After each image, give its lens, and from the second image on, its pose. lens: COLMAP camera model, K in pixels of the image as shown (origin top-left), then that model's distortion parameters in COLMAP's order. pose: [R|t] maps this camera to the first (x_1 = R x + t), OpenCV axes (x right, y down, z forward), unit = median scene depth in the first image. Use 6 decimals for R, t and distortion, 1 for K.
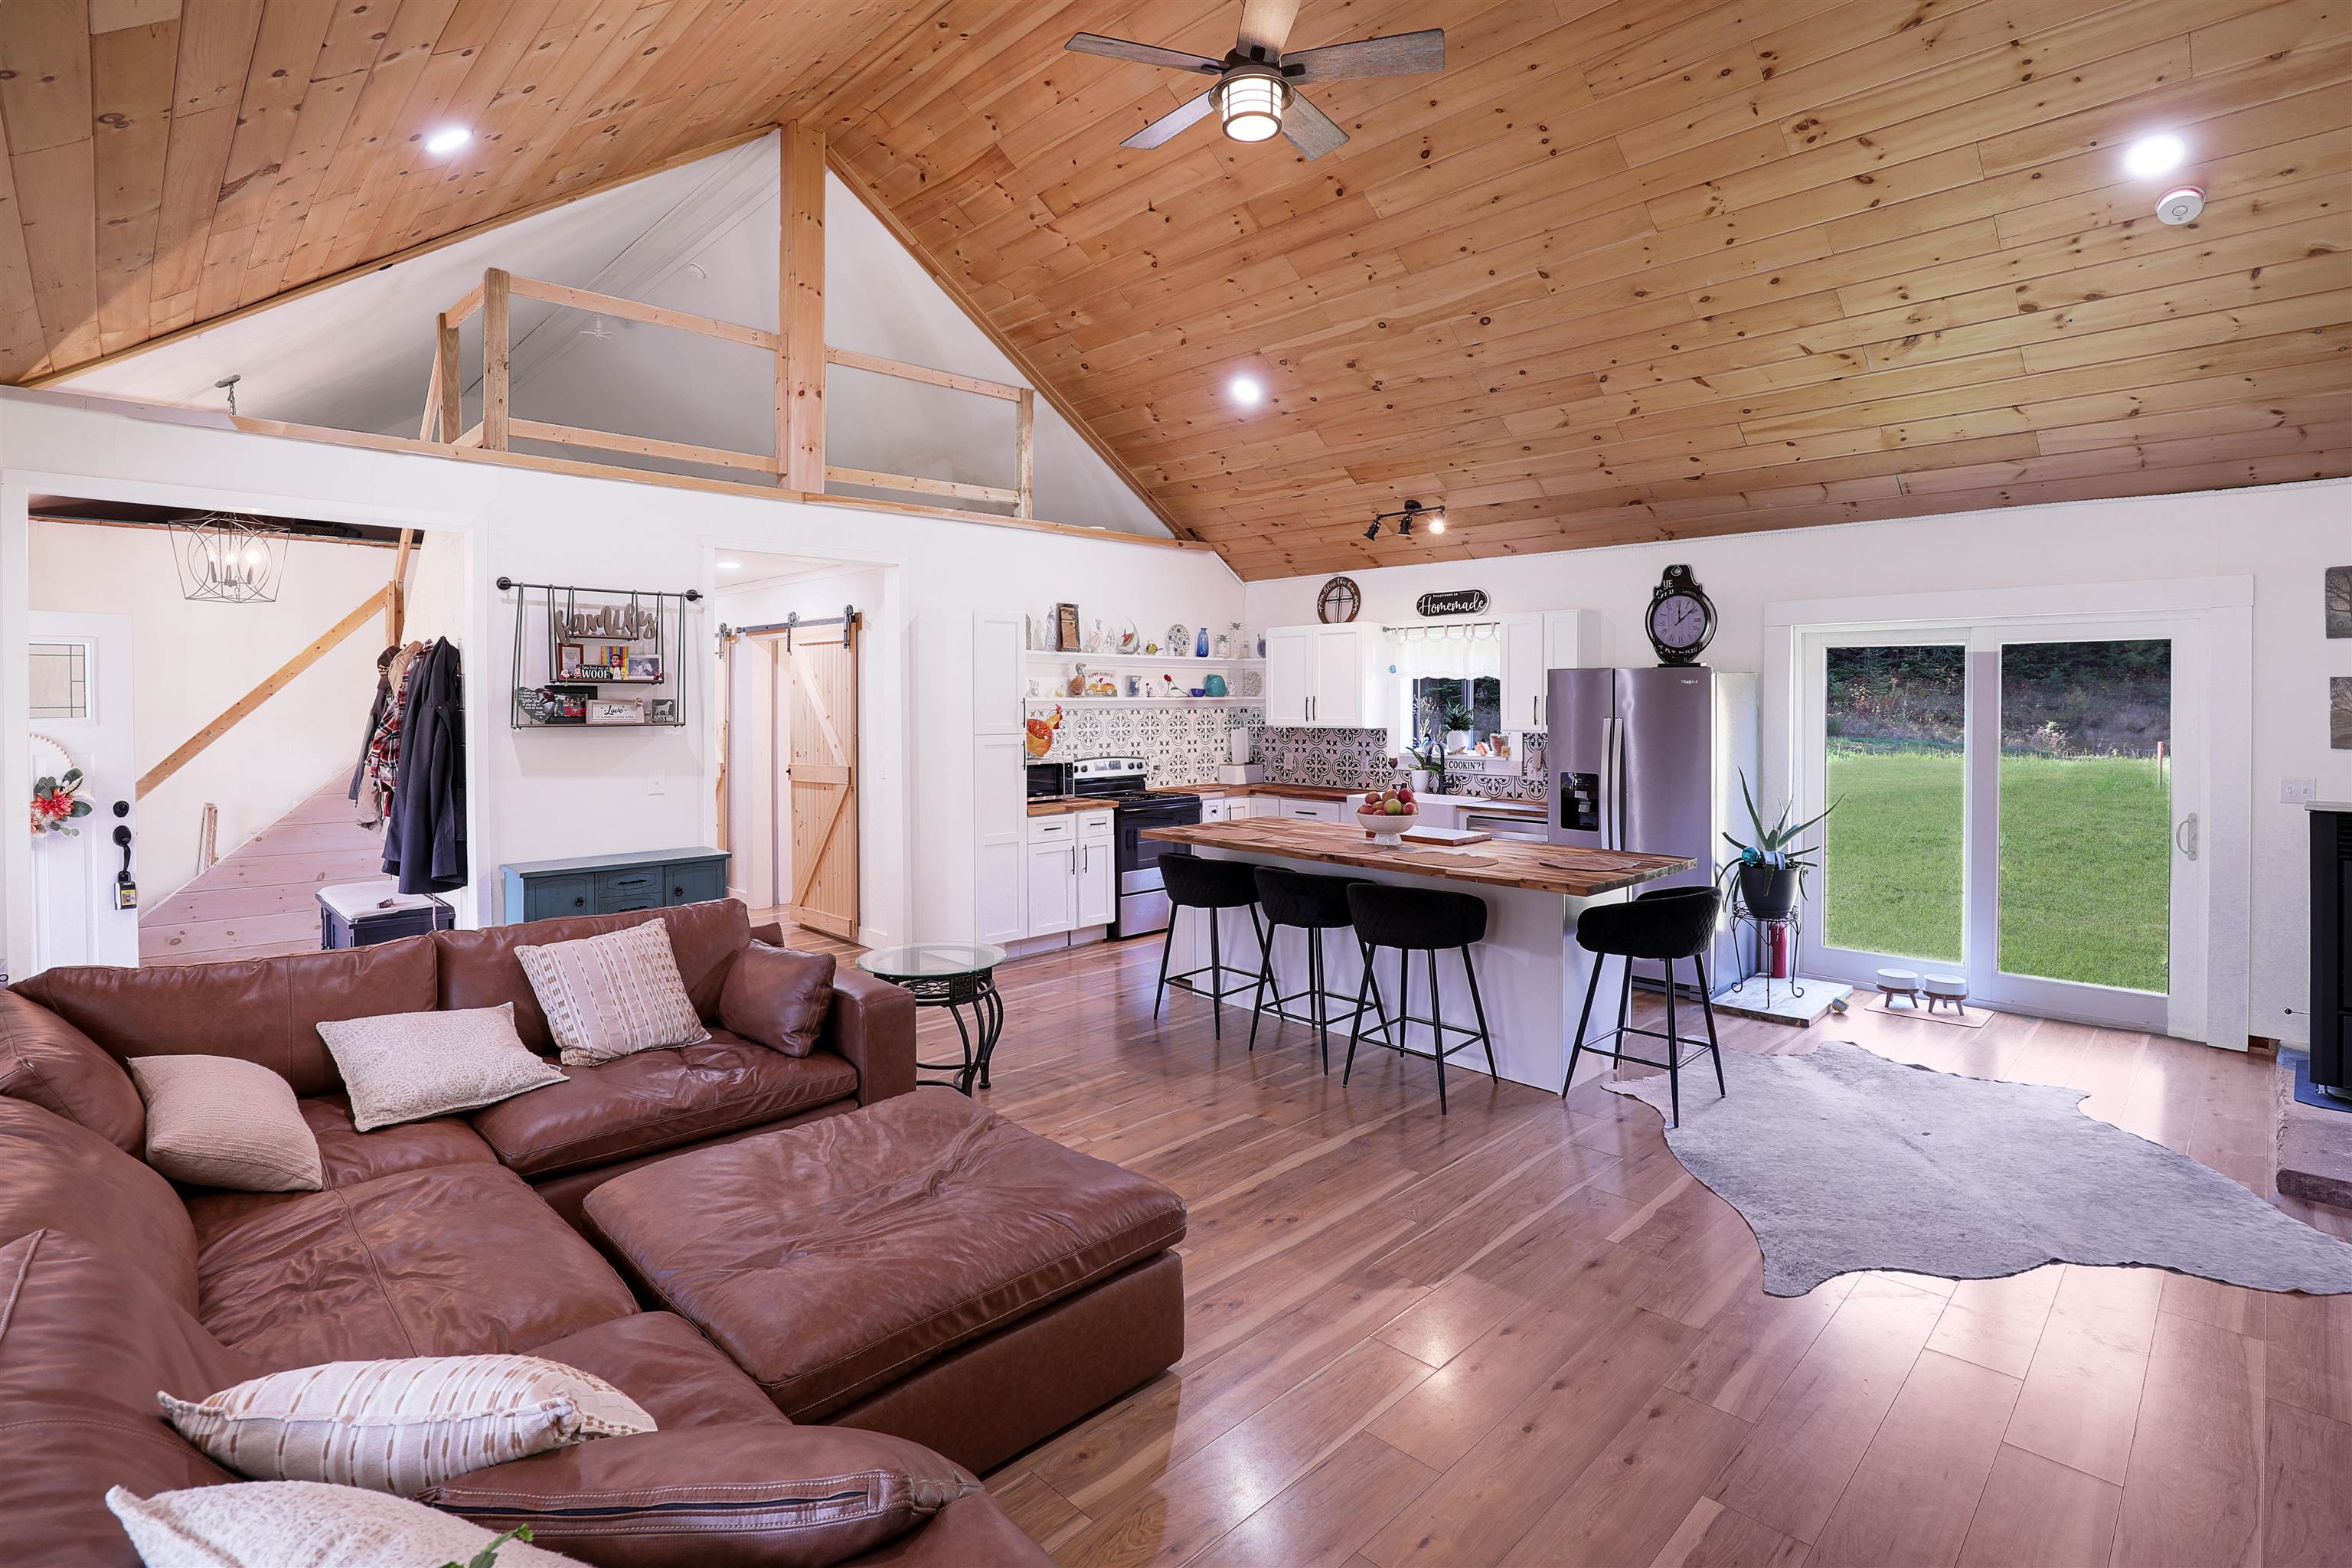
lens RADIAL K [[1115.6, 0, 1167.8], [0, 1115.6, 743.3], [0, 0, 1]] dist [-0.037297, 0.008613]
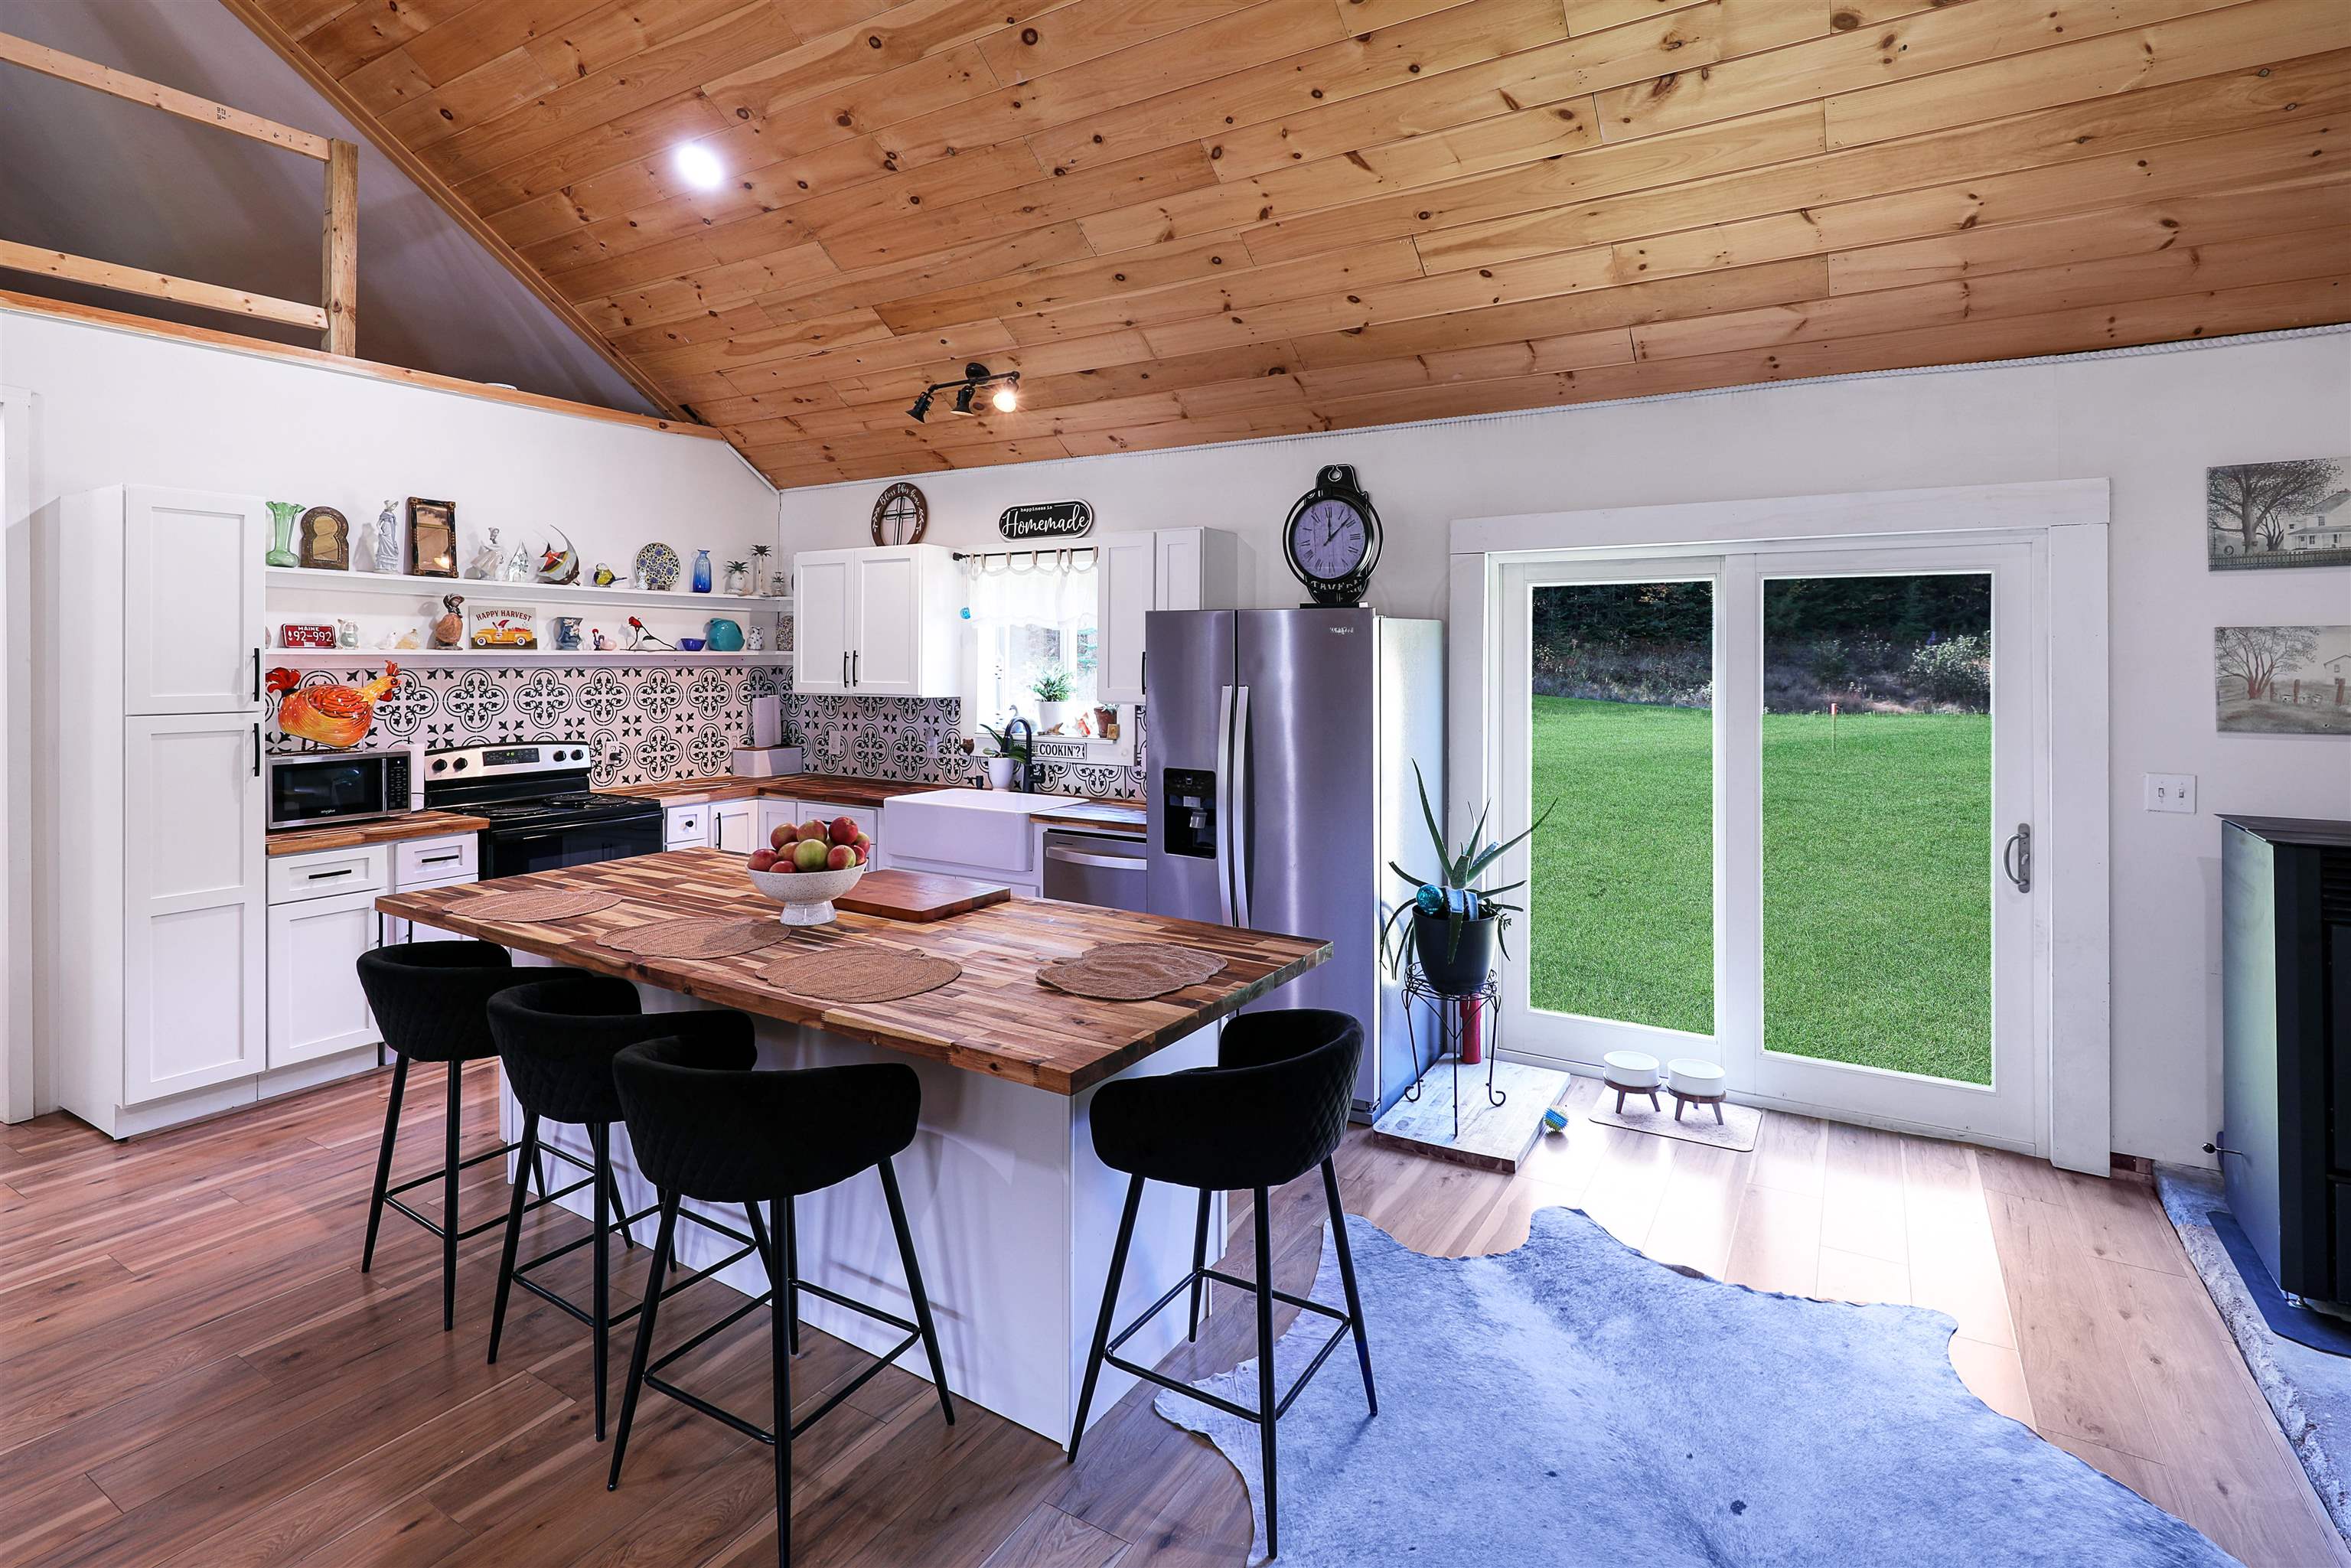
lens RADIAL K [[1125.3, 0, 1176.0], [0, 1125.3, 706.1], [0, 0, 1]] dist [0.000400, -0.006158]
pose [[0.969457, -0.004636, 0.245217, 0.183027], [0.003677, 0.999984, 0.004370, -0.012255], [-0.245233, -0.003335, 0.969458, 0.326556]]
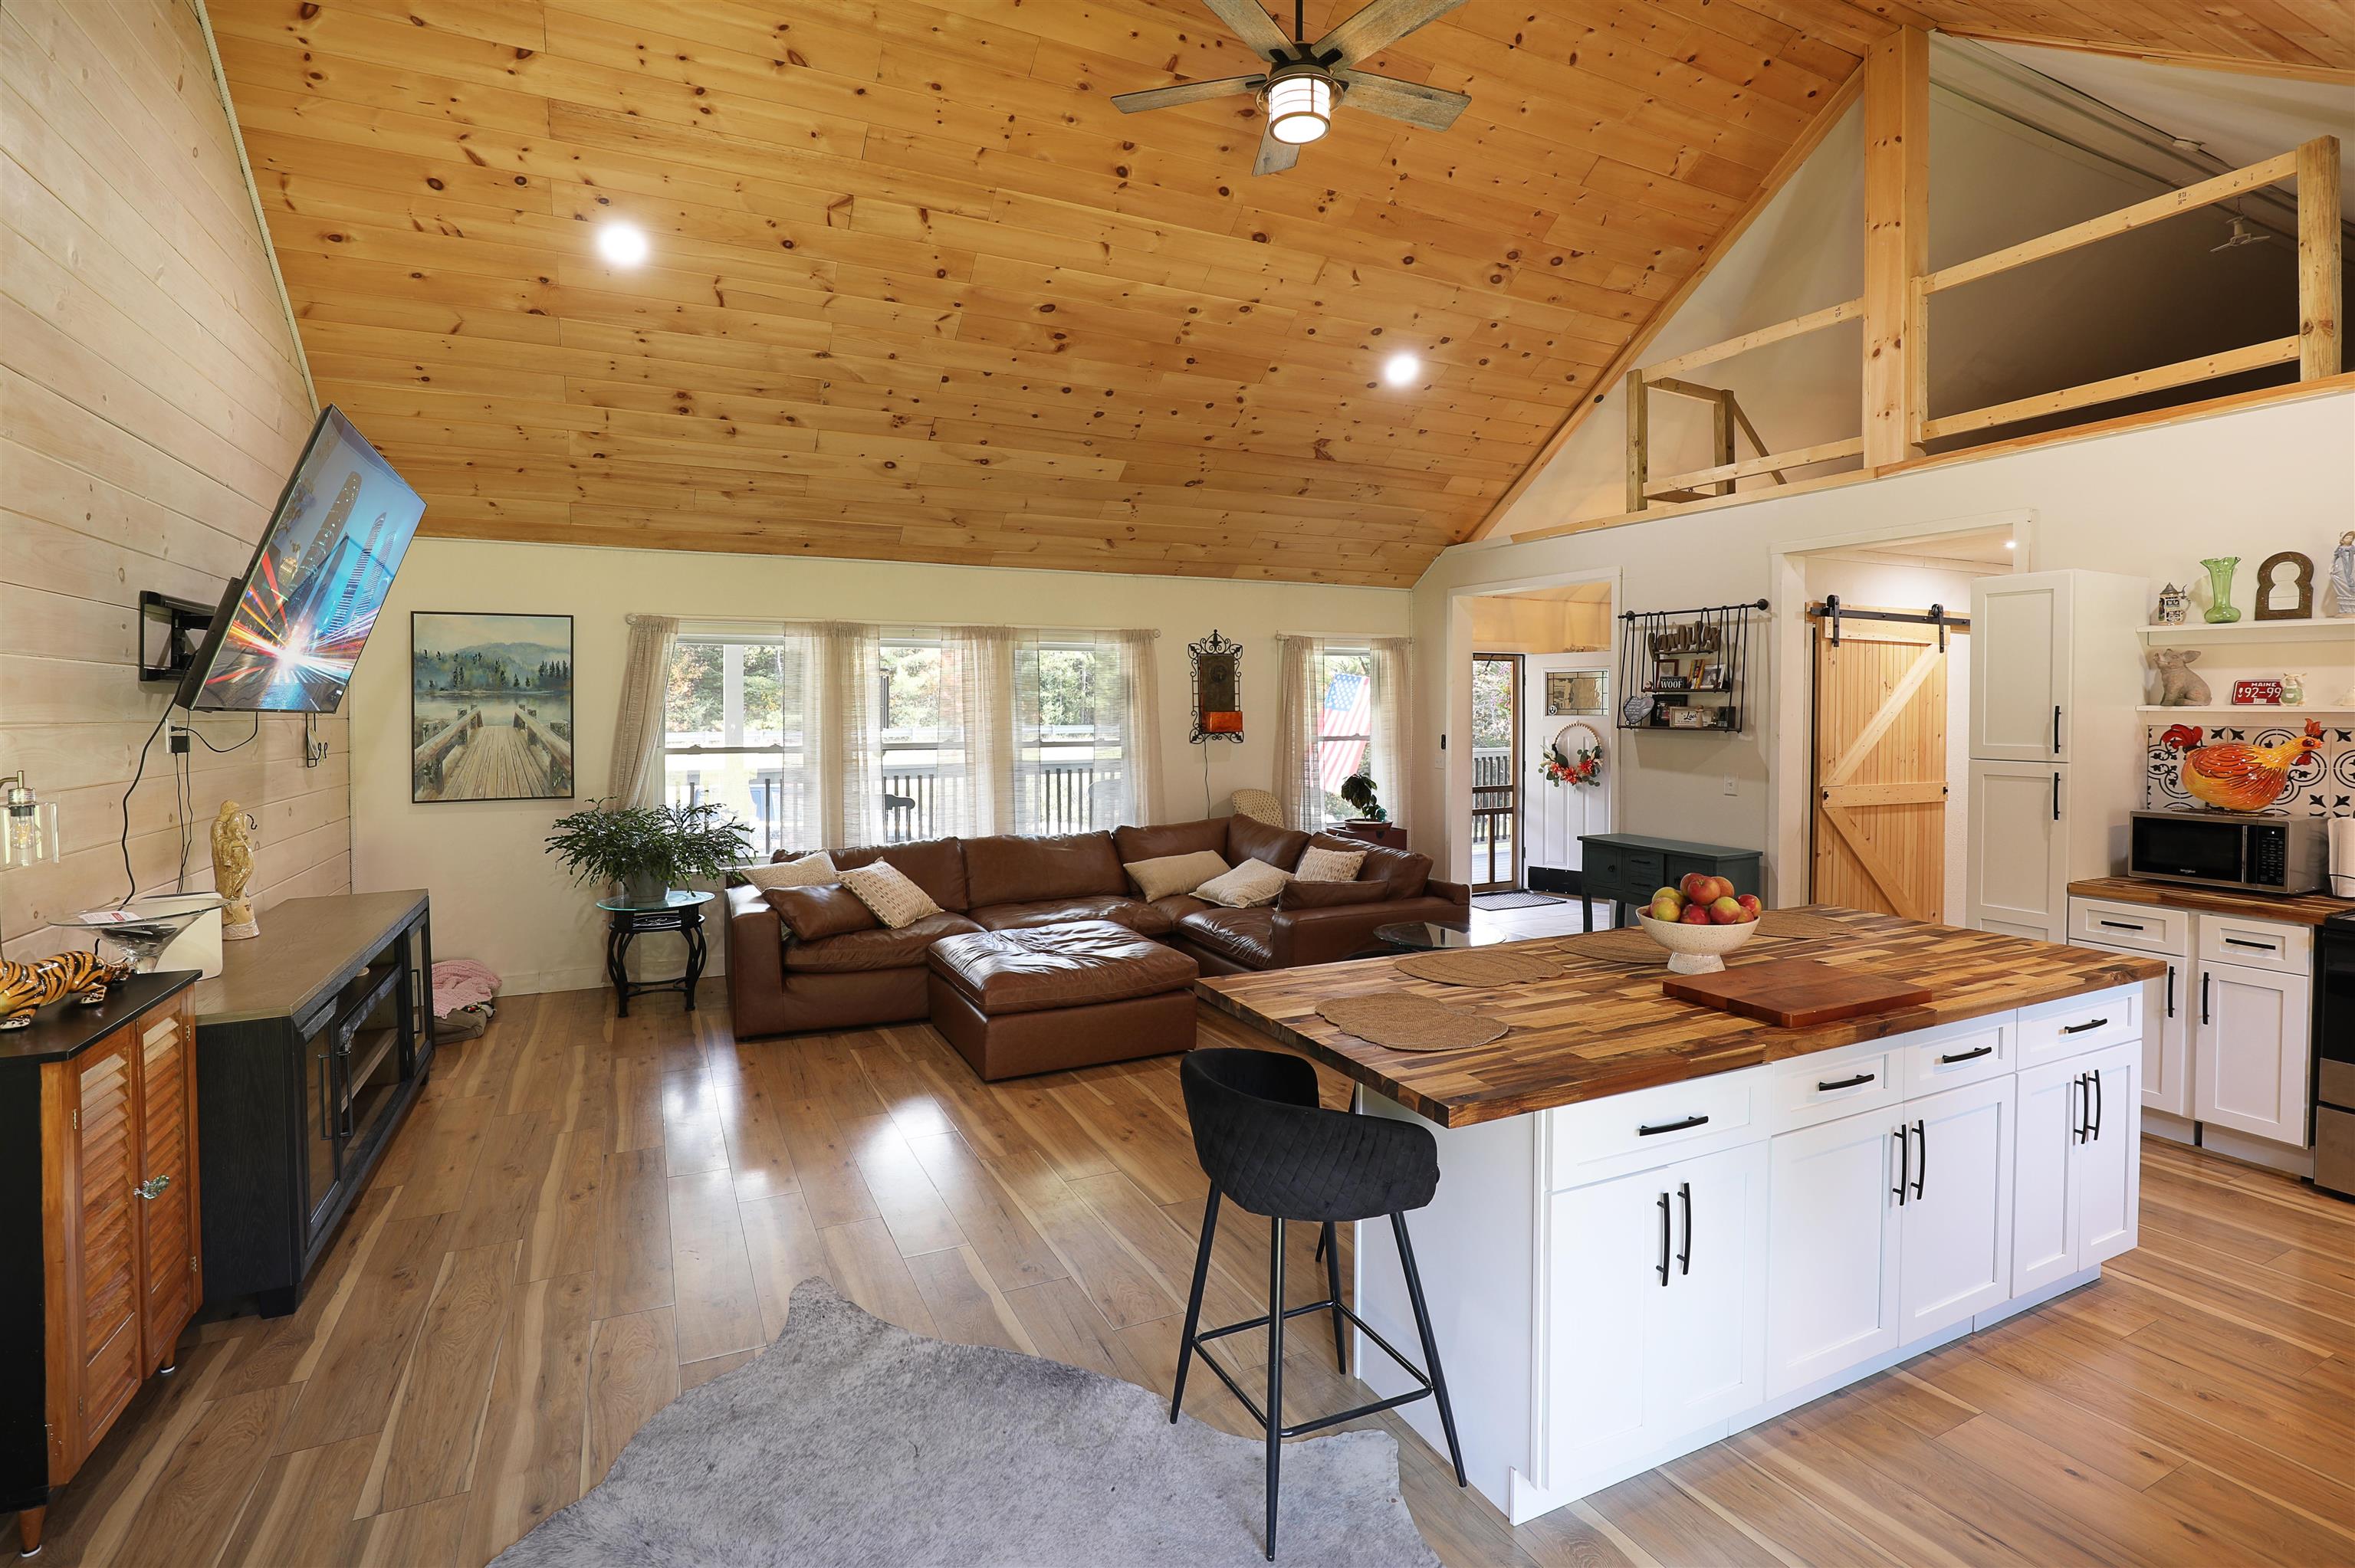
lens RADIAL K [[1116.8, 0, 1169.3], [0, 1116.8, 743.3], [0, 0, 1]] dist [-0.037297, 0.008613]
pose [[-0.322476, 0.034165, -0.945961, 0.620379], [-0.036991, 0.998130, 0.048660, -0.030926], [0.945854, 0.050683, -0.320610, 0.713597]]
